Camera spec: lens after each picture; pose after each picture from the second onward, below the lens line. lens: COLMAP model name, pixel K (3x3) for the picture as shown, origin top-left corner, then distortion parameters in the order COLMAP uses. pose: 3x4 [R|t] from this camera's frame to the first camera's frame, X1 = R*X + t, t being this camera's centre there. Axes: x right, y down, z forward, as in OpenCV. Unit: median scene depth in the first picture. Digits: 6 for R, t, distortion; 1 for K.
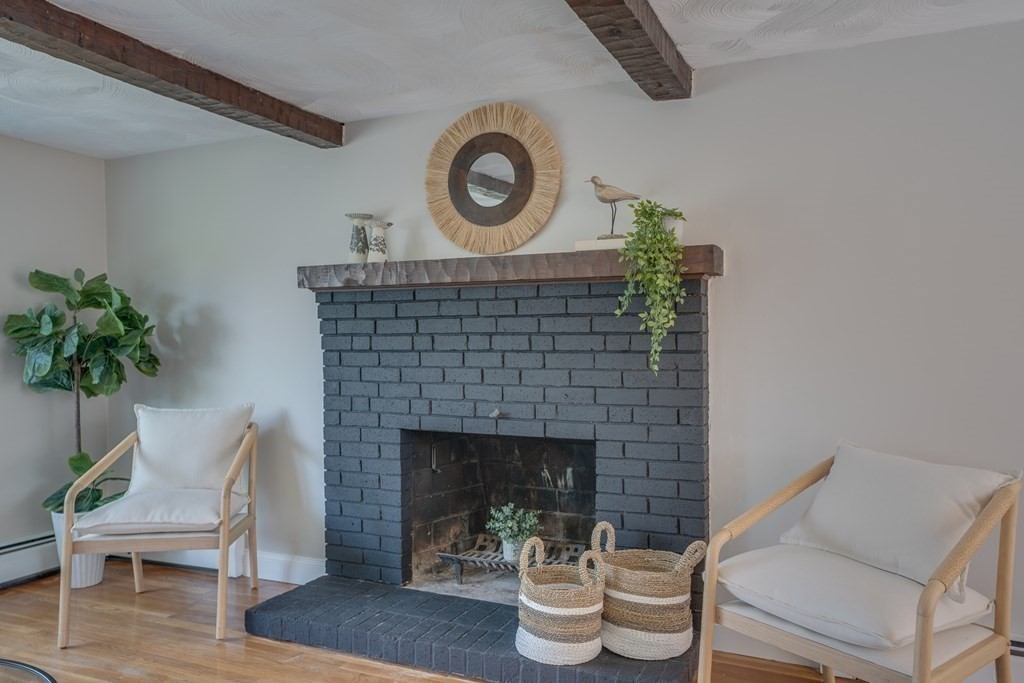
lens RADIAL K [[720.0, 0, 446.1], [0, 720.0, 343.7], [0, 0, 1]] dist [0.001193, -0.001515]
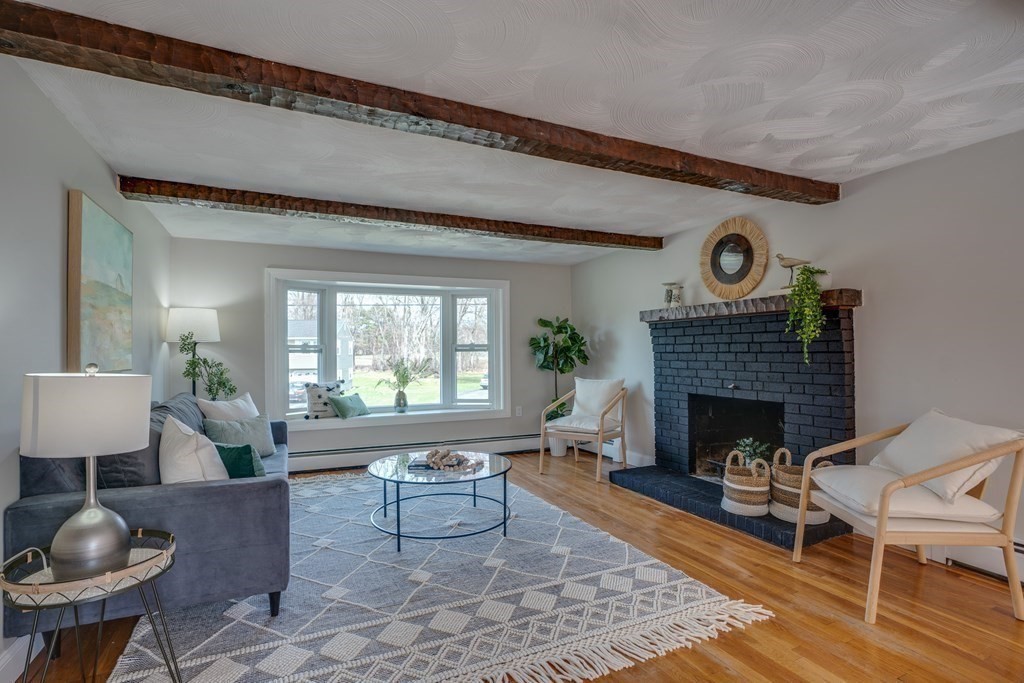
lens RADIAL K [[410.3, 0, 496.1], [0, 410.3, 347.5], [0, 0, 1]] dist [-0.048453, 0.014821]
pose [[0.770620, -0.008932, -0.637232, 0.238943], [0.005118, 0.999956, -0.007827, 0.002558], [0.637274, 0.002770, 0.770632, -0.166482]]
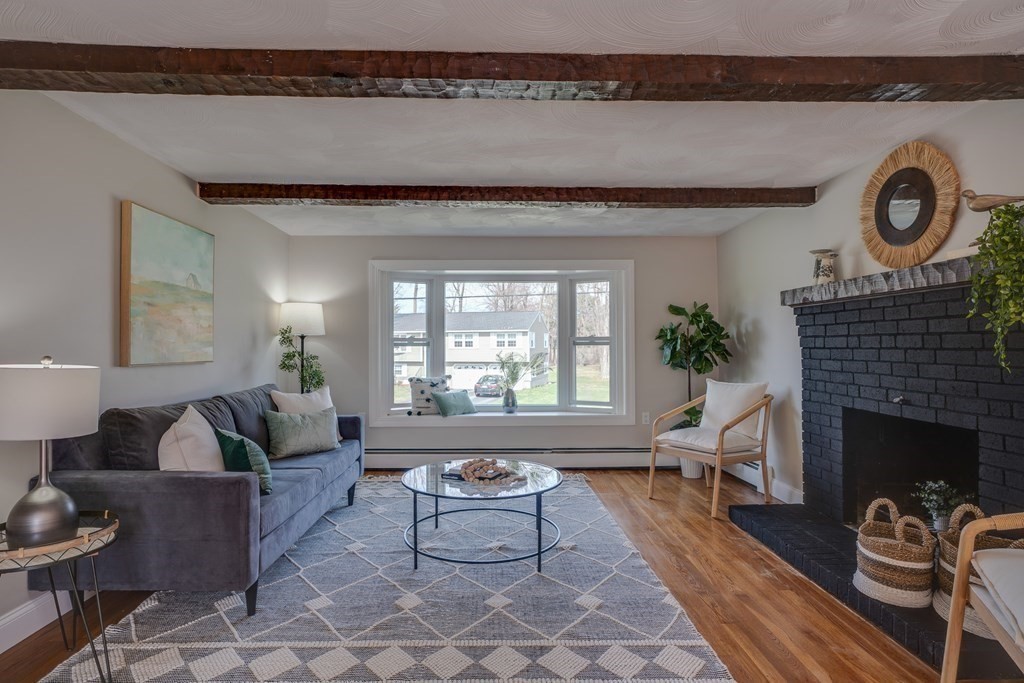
lens RADIAL K [[462.0, 0, 512.0], [0, 462.0, 341.5], [0, 0, 1]] dist [-0.048405, 0.020081]
pose [[0.514418, -0.006795, -0.857513, 0.350133], [0.002369, 0.999976, -0.006503, 0.001715], [0.857536, 0.001314, 0.514422, 0.039928]]
